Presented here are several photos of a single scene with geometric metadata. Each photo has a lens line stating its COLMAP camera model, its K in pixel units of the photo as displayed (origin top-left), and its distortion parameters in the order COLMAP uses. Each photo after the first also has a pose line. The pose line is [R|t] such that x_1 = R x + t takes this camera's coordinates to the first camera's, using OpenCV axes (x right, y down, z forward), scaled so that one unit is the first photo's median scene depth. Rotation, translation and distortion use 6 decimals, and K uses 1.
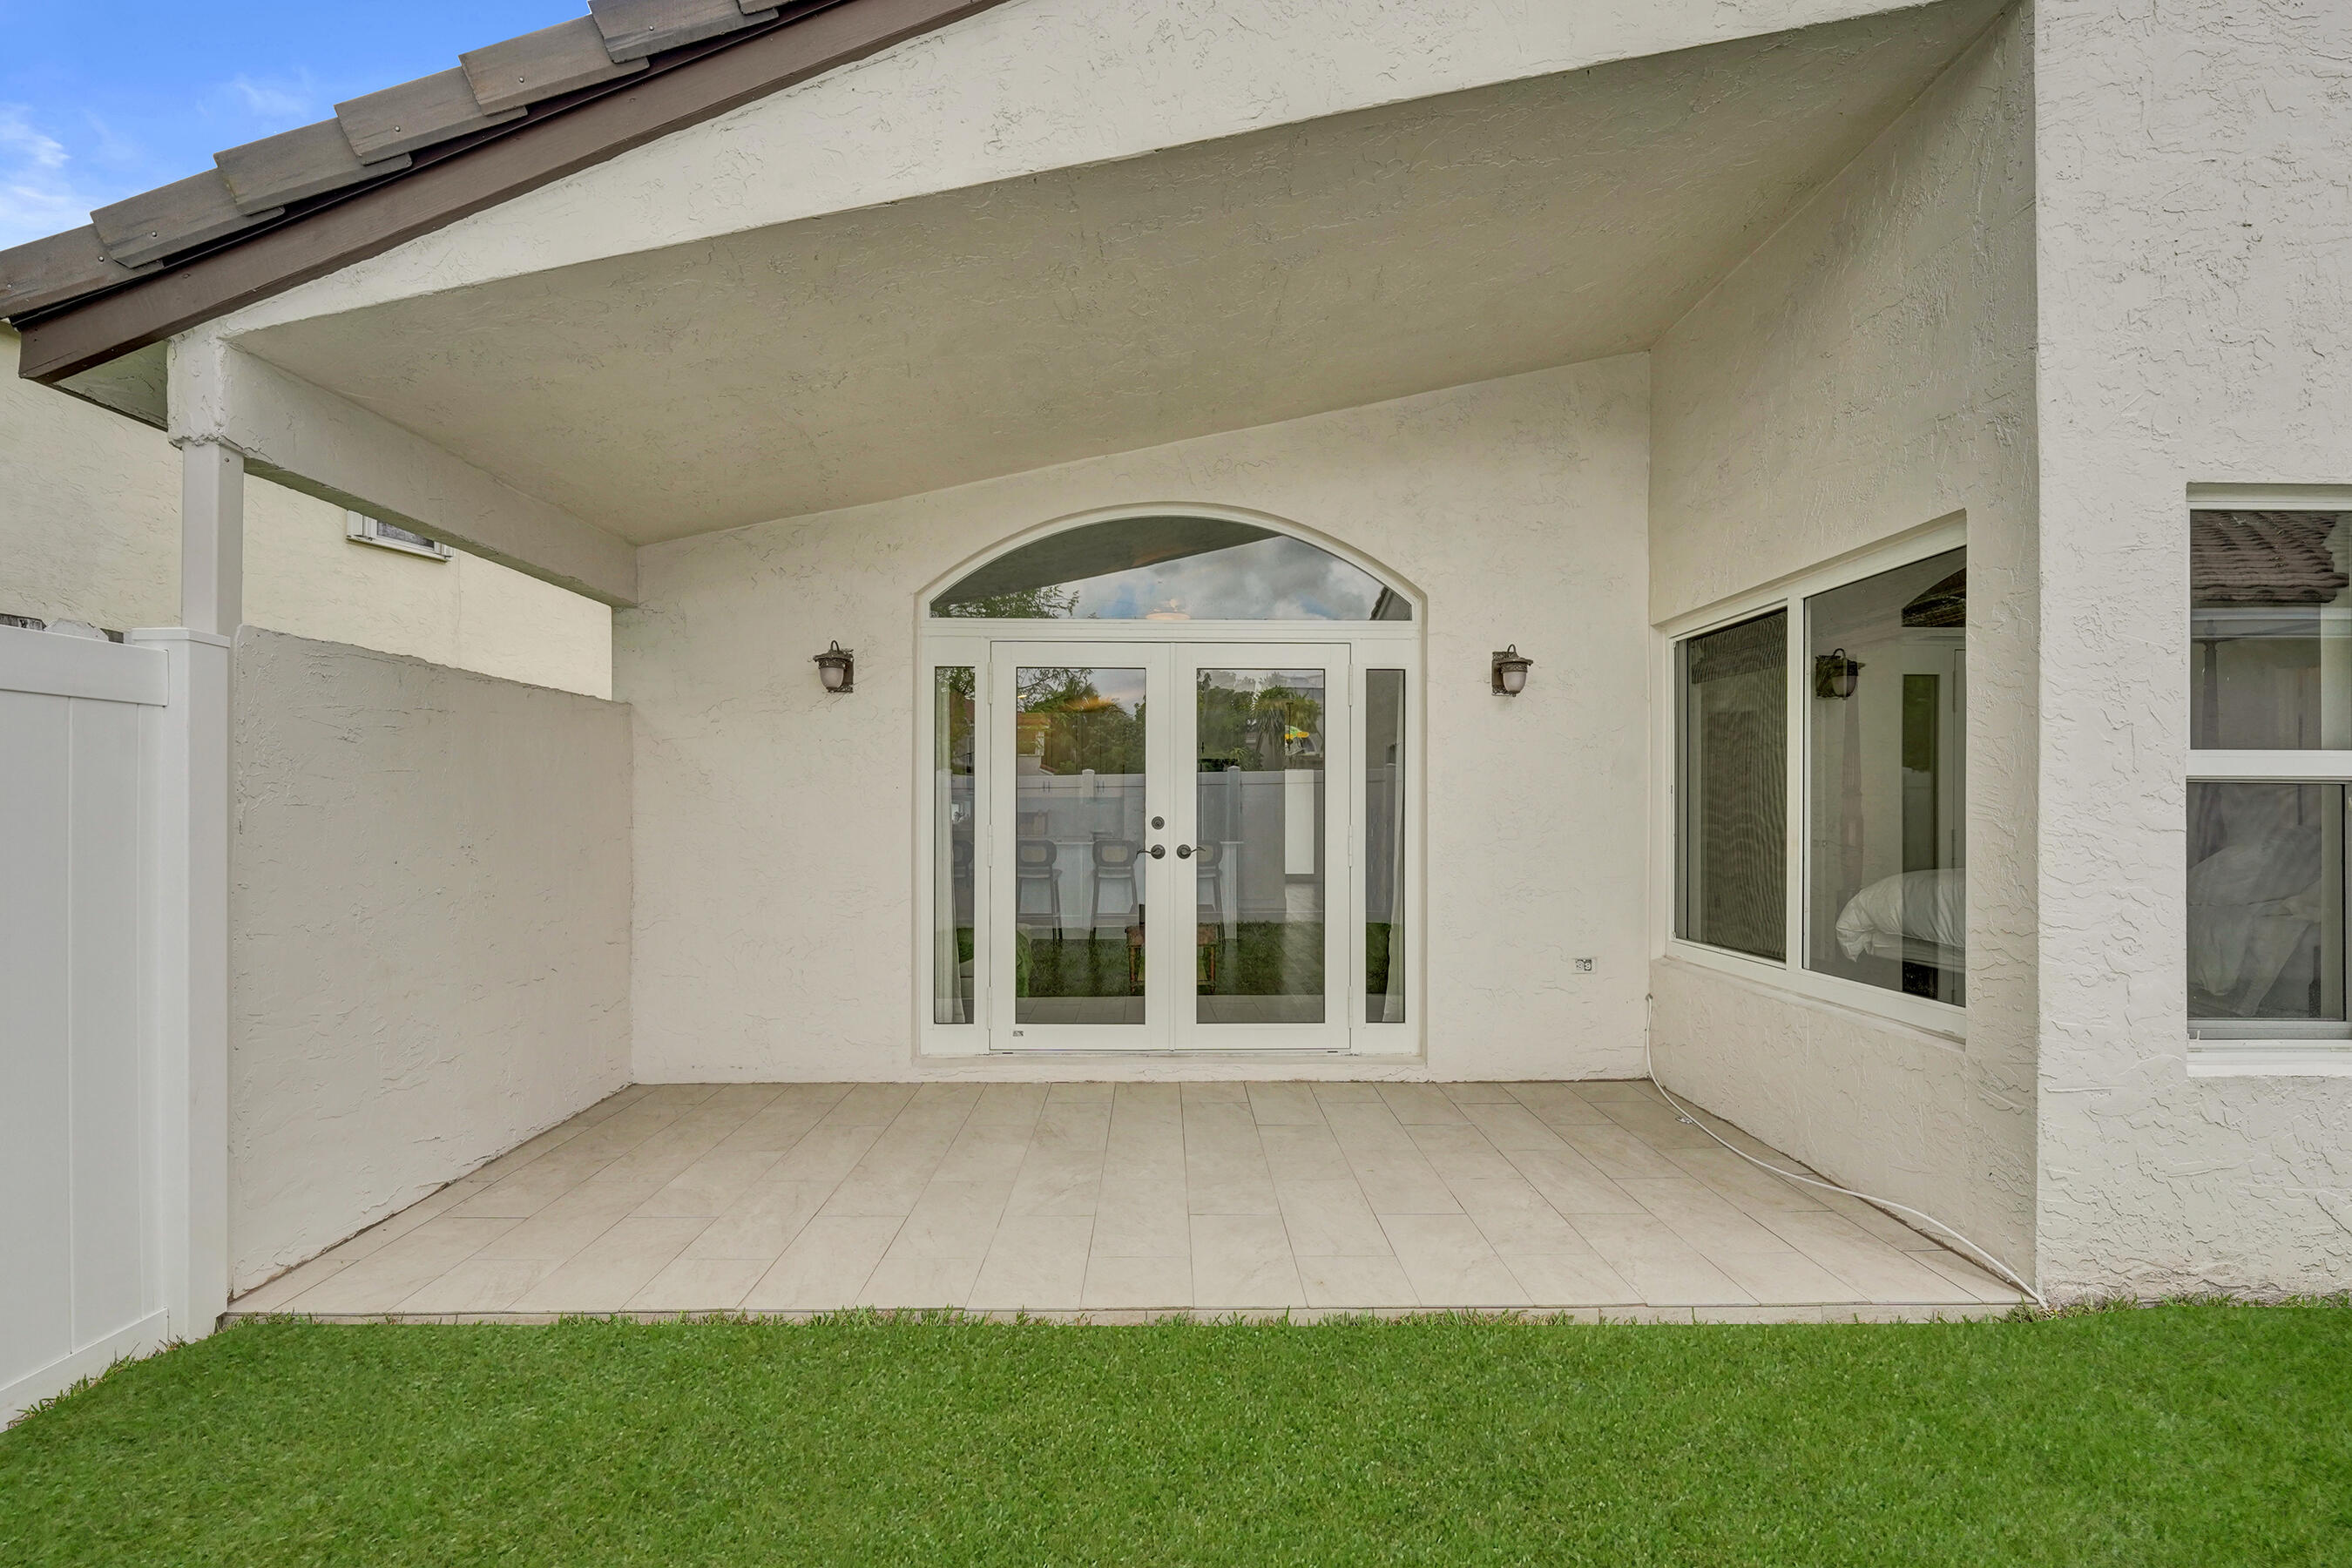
lens RADIAL K [[1009.5, 0, 1181.0], [0, 1009.5, 803.8], [0, 0, 1]] dist [-0.003951, -0.000080]
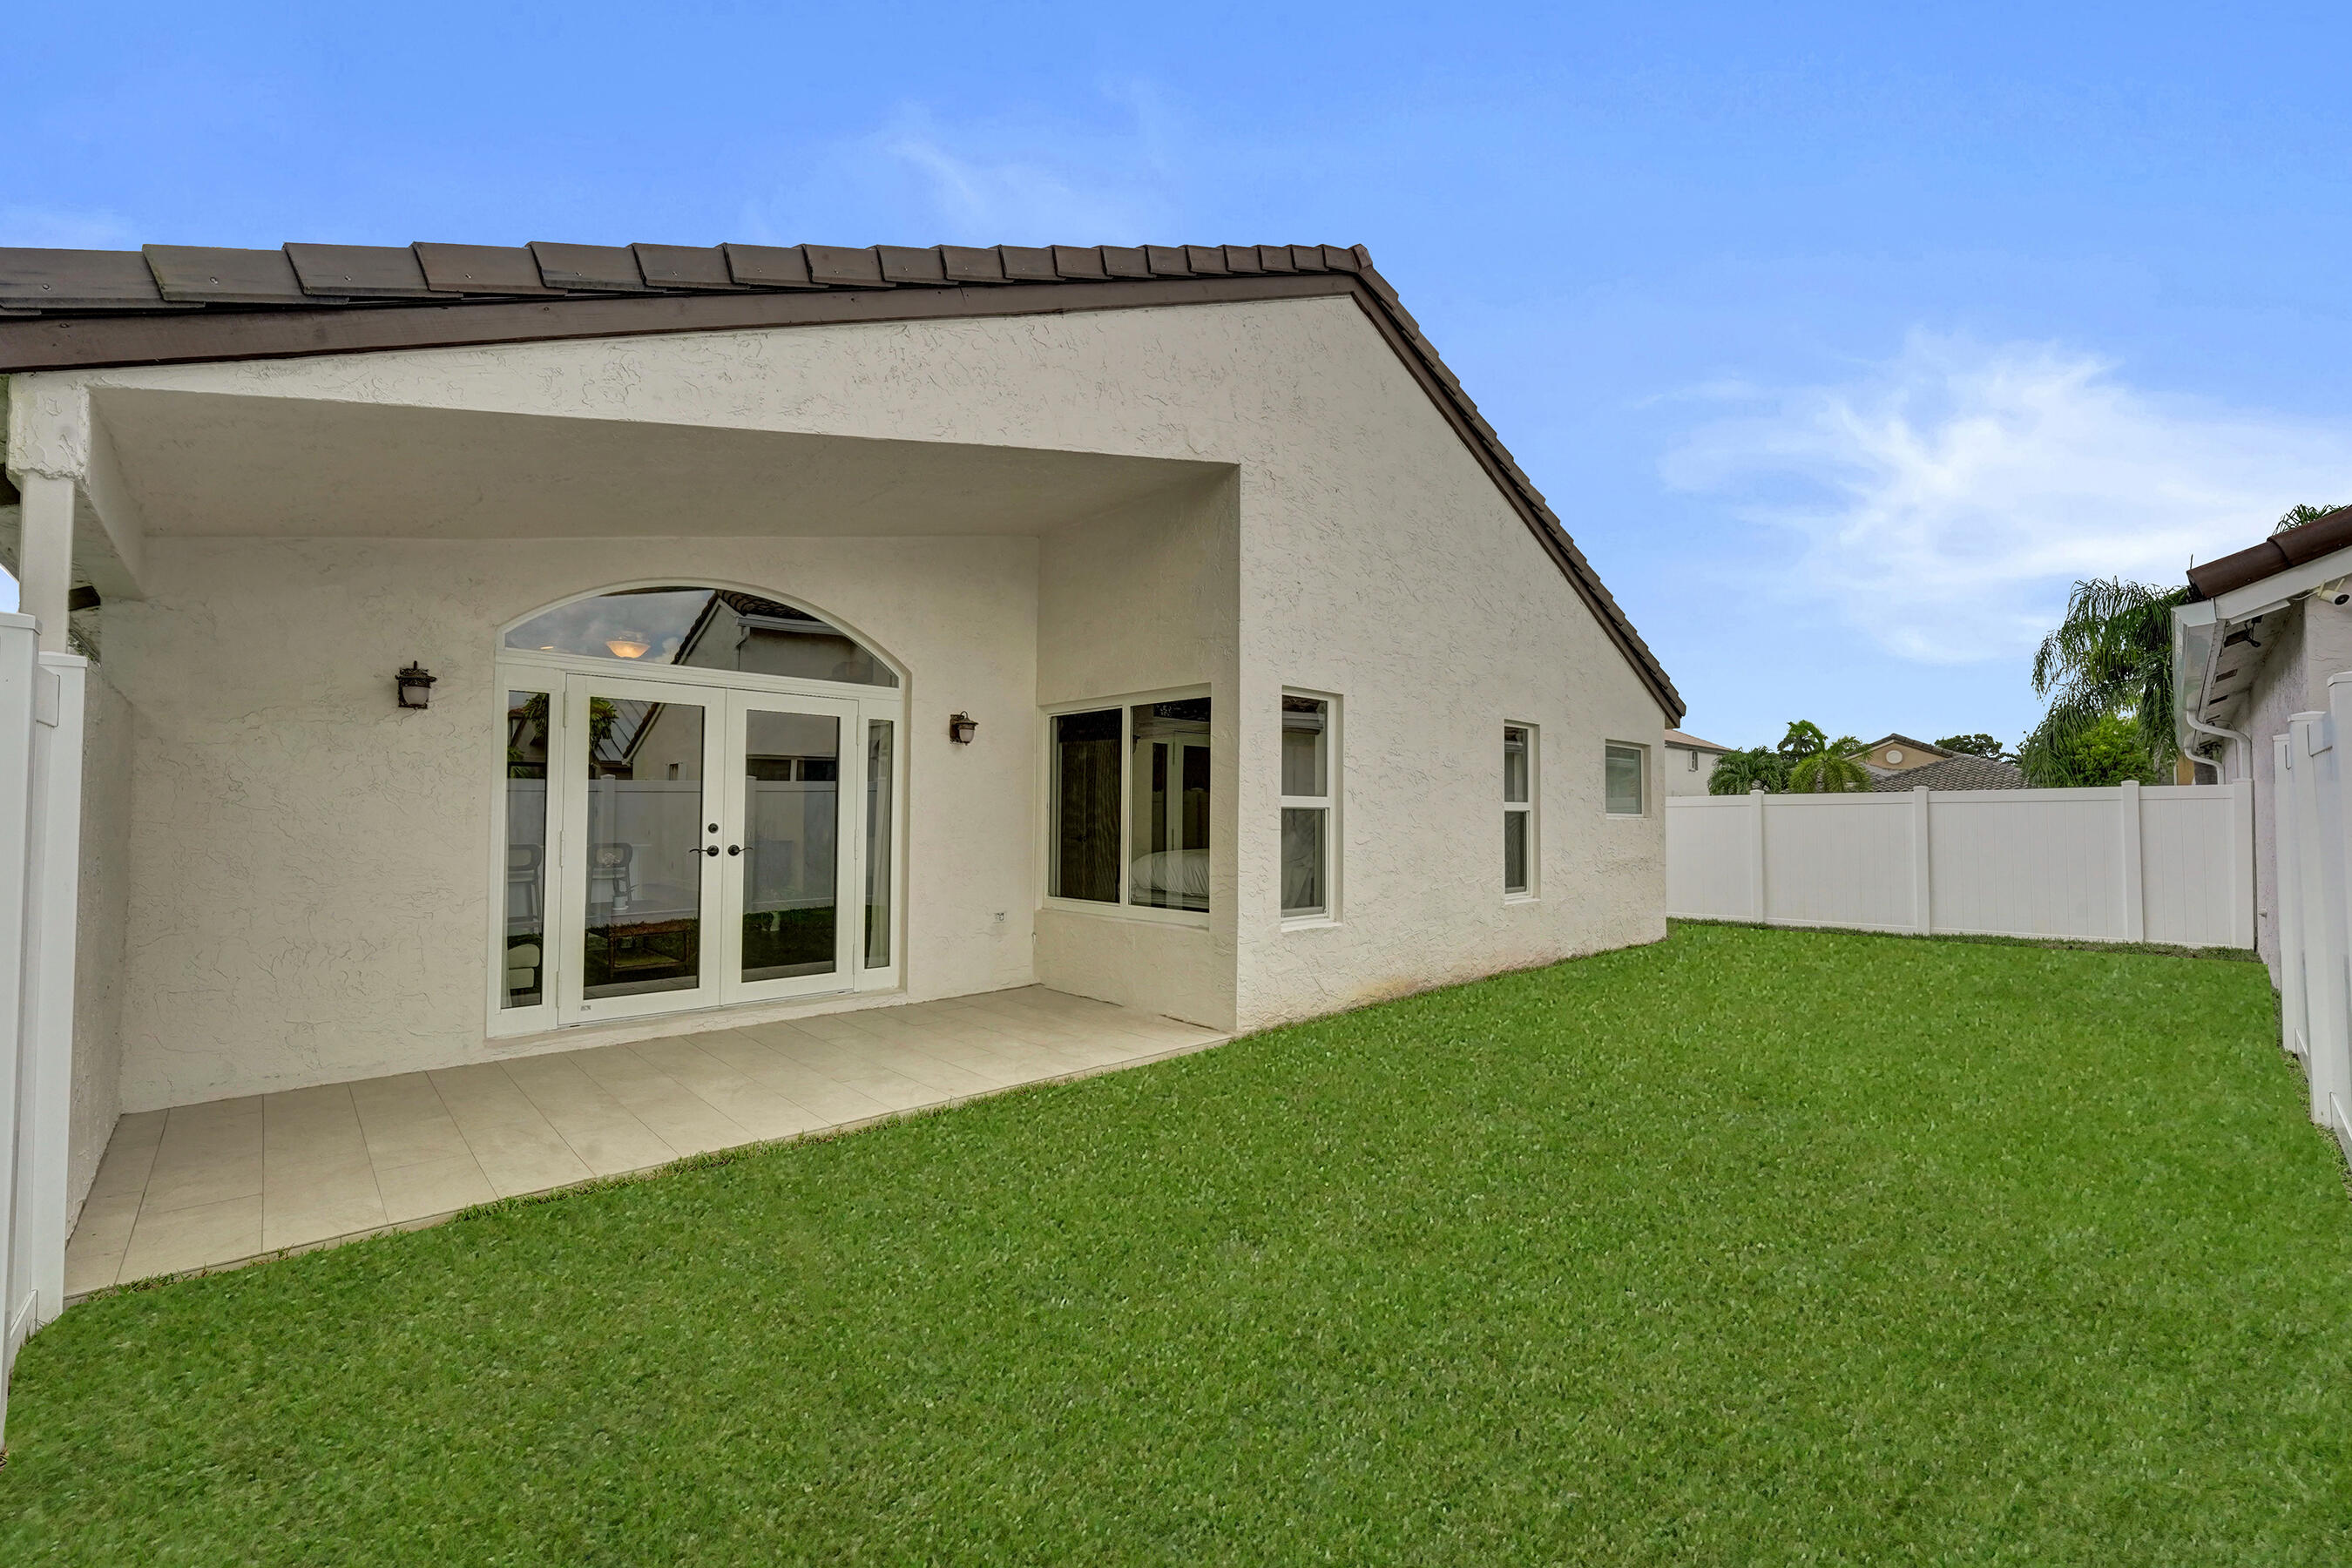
lens RADIAL K [[969.9, 0, 1176.0], [0, 969.9, 784.0], [0, 0, 1]] dist [-0.000340, 0.000266]
pose [[0.734896, 0.025156, 0.677713, -0.440523], [-0.009042, 0.999586, -0.027299, -0.009368], [-0.678120, 0.013934, 0.734819, -0.310472]]
